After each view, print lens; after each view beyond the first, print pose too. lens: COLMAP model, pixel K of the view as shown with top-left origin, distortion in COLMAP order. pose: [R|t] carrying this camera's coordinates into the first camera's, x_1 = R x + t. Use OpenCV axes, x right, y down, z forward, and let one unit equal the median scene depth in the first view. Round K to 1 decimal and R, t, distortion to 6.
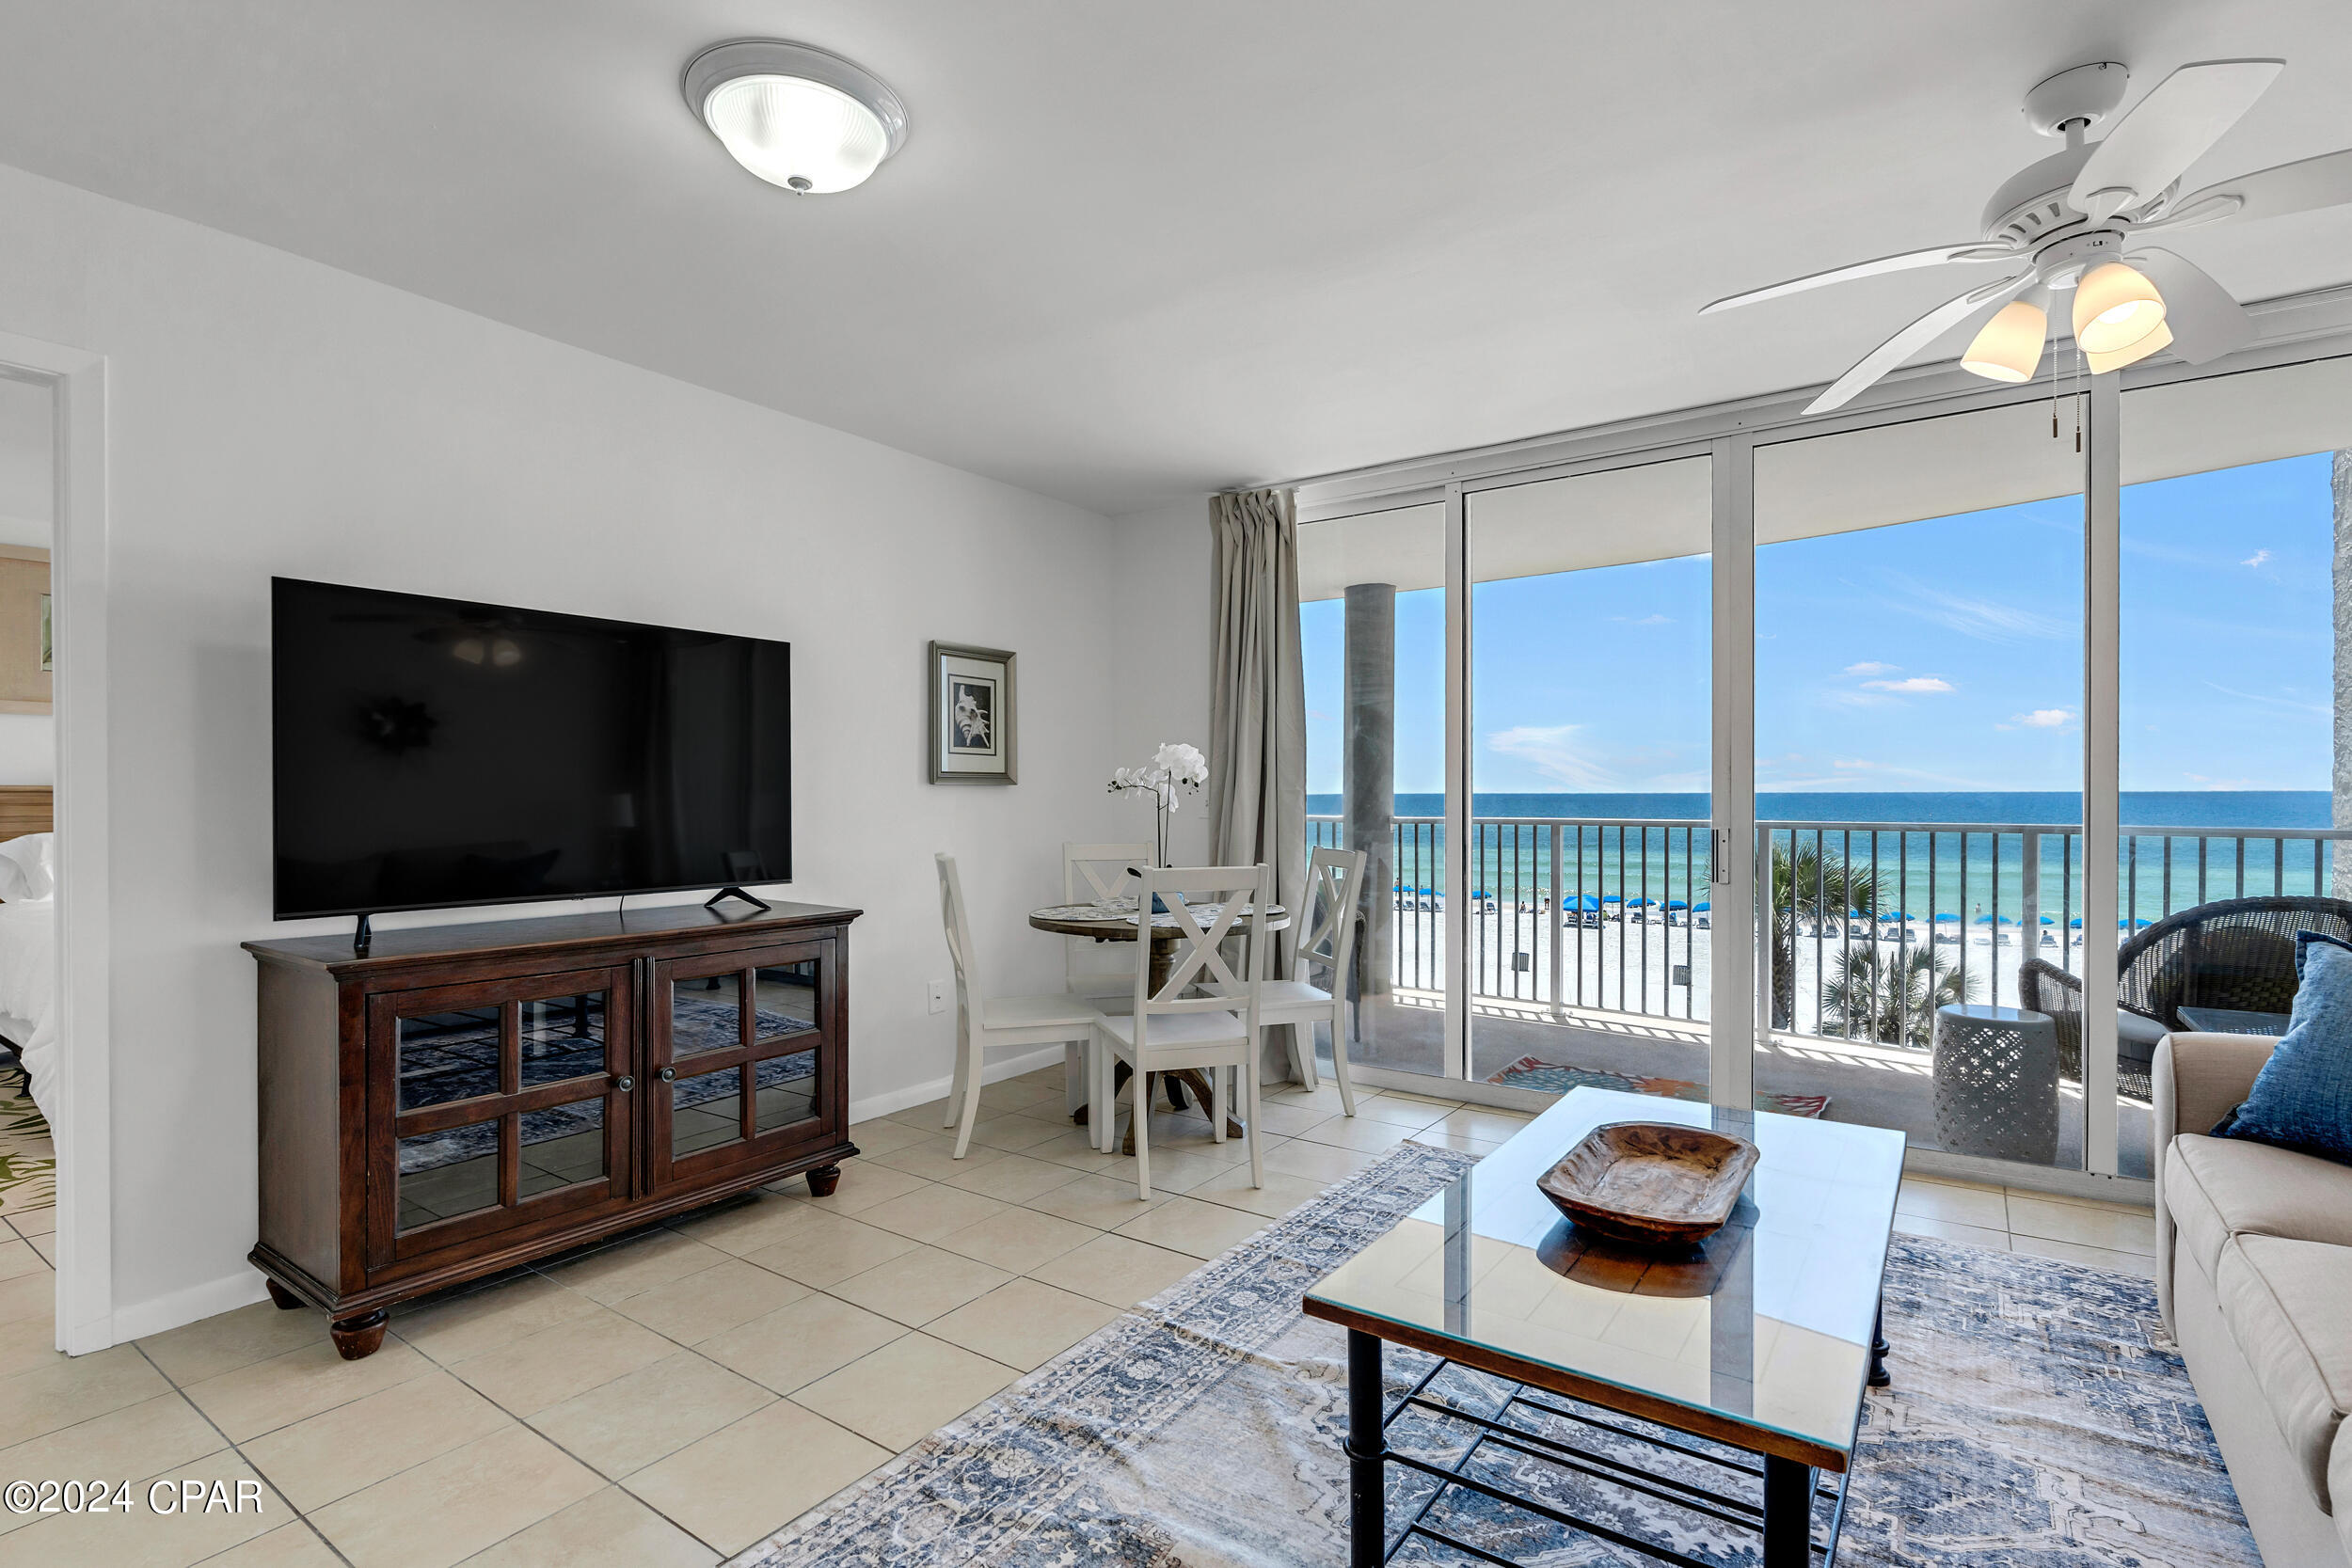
lens RADIAL K [[1134.3, 0, 1193.9], [0, 1134.3, 787.9], [0, 0, 1]] dist [-0.023102, 0.000673]
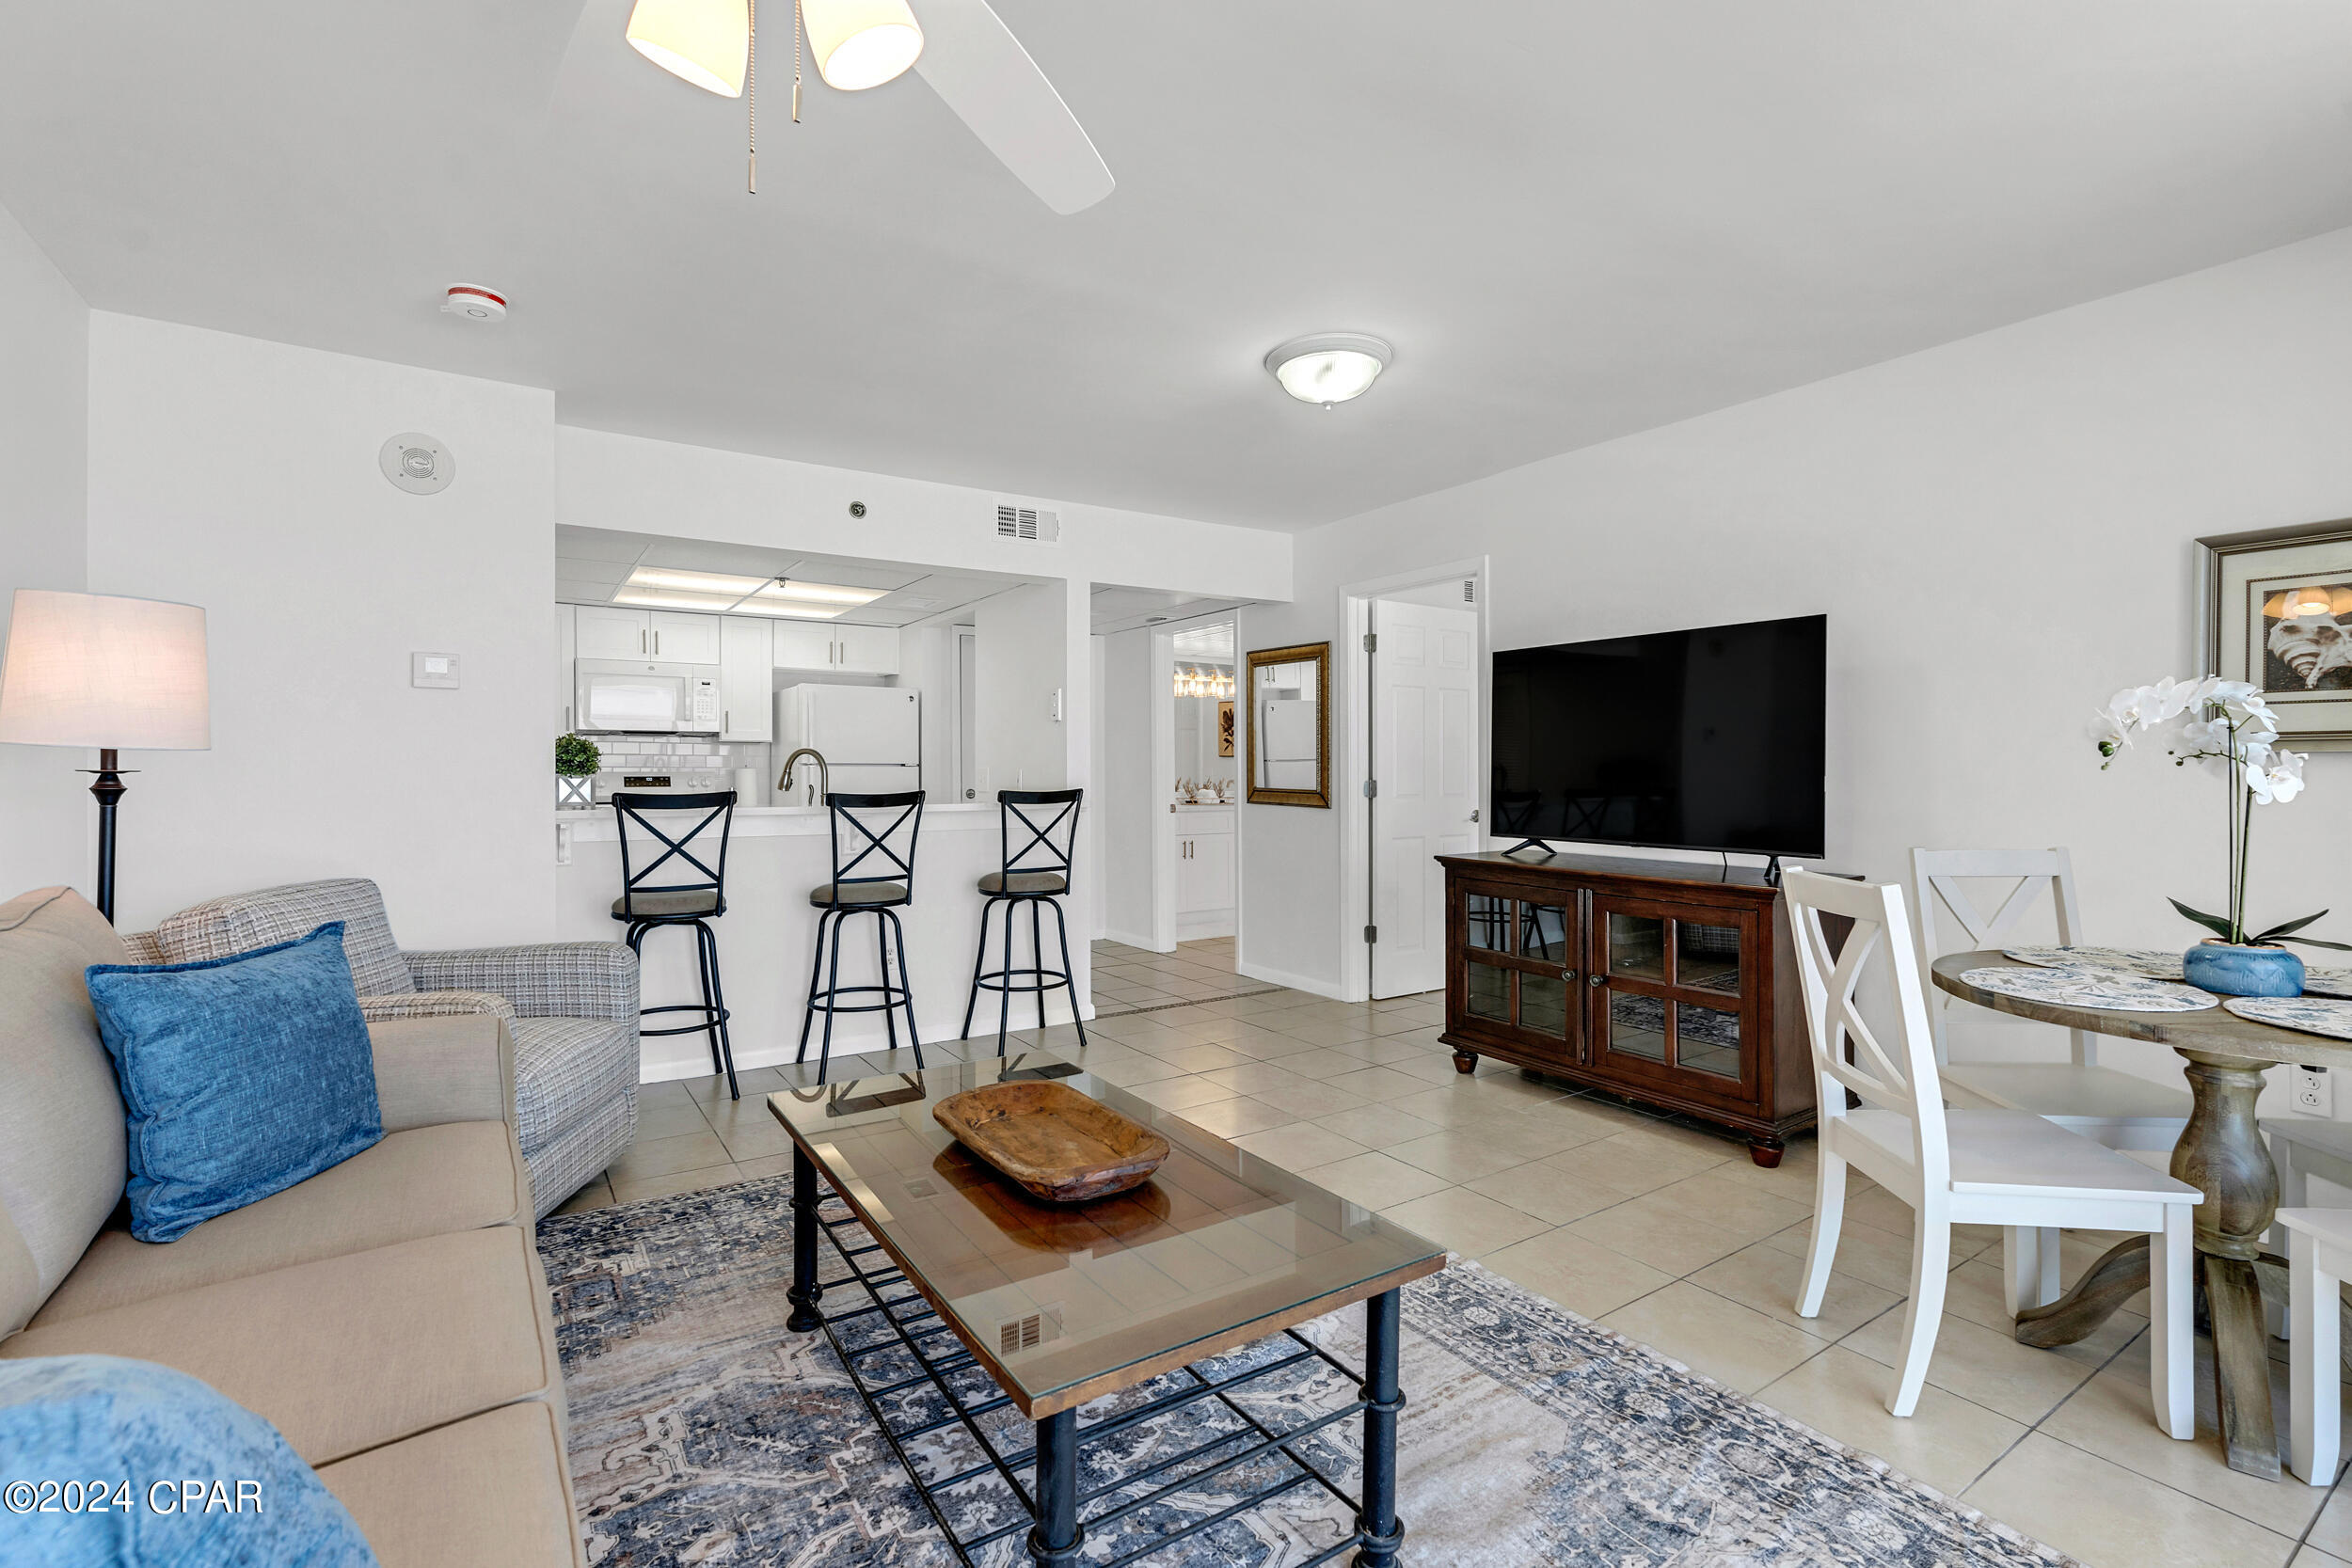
lens RADIAL K [[1068.2, 0, 1170.5], [0, 1068.2, 767.2], [0, 0, 1]] dist [-0.003965, 0.000548]
pose [[-0.384544, 0.007510, -0.923076, 0.842468], [0.012462, 0.999918, 0.002943, -0.006238], [0.923023, -0.010372, -0.384606, 0.977655]]
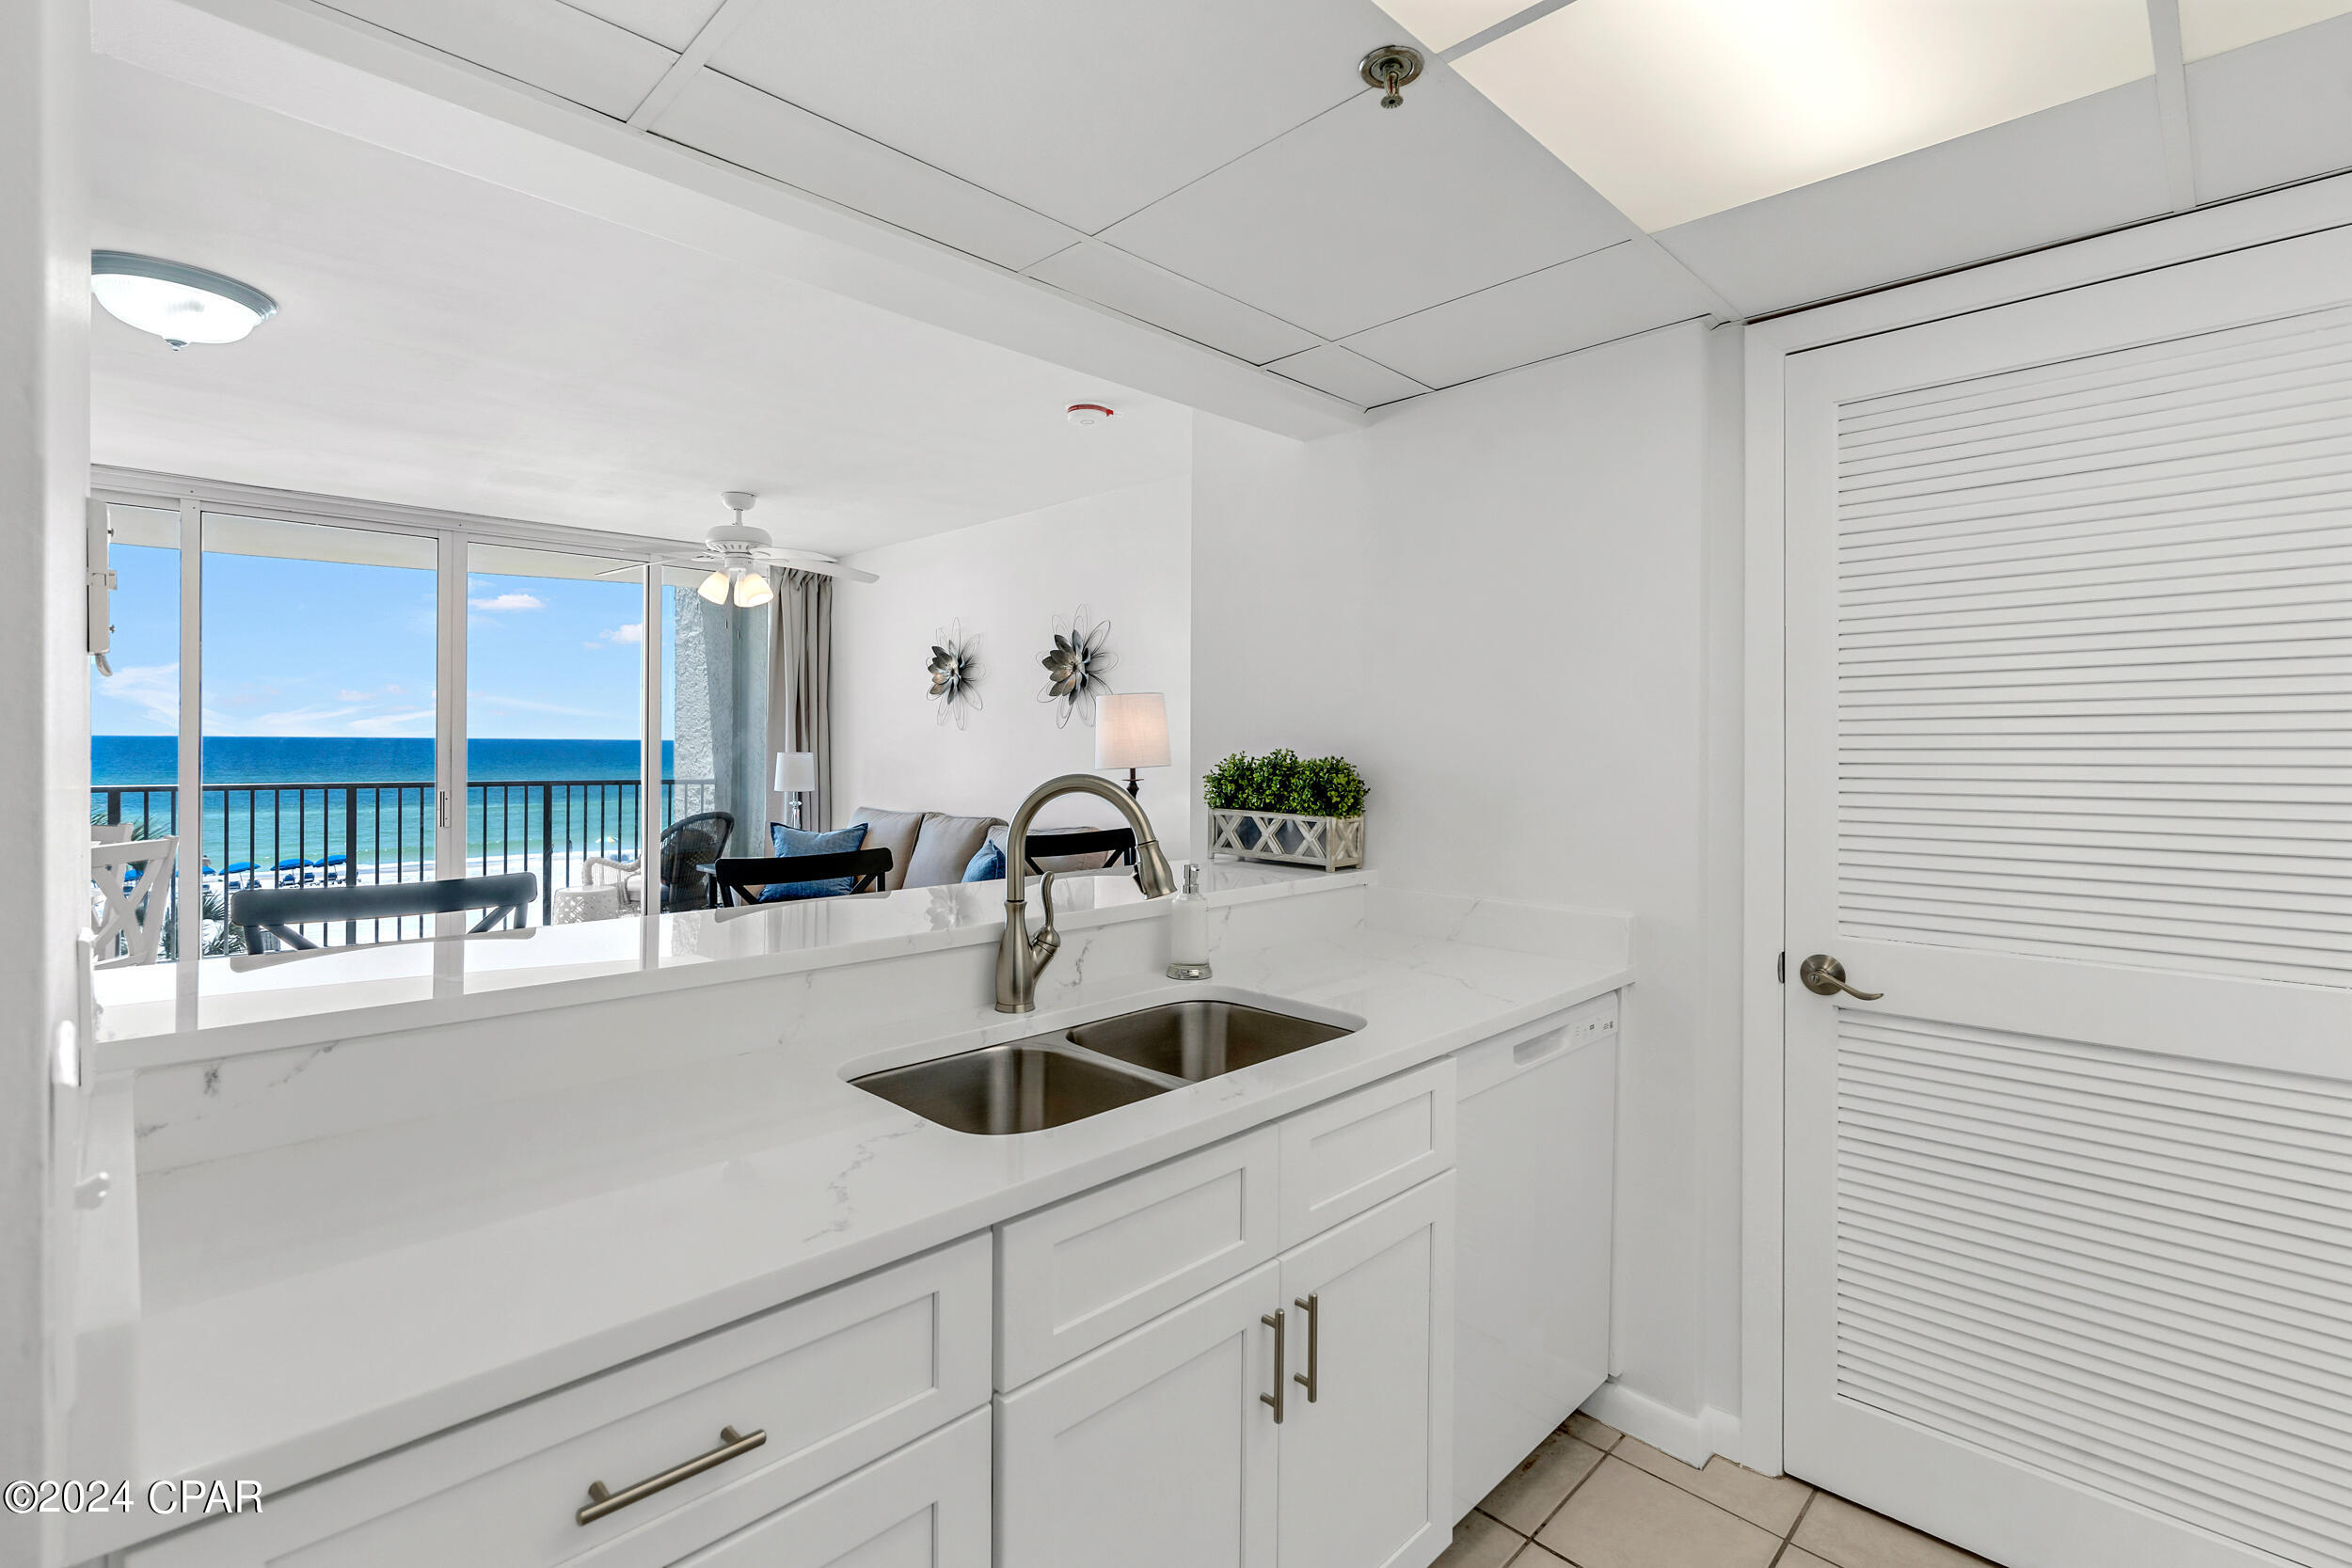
lens RADIAL K [[1068.2, 0, 1189.1], [0, 1068.2, 770.0], [0, 0, 1]] dist [-0.003965, 0.000548]
pose [[0.165542, -0.003018, 0.986198, -1.374627], [-0.020896, 0.999760, 0.006567, -0.030402], [-0.985981, -0.021695, 0.165439, -0.423111]]
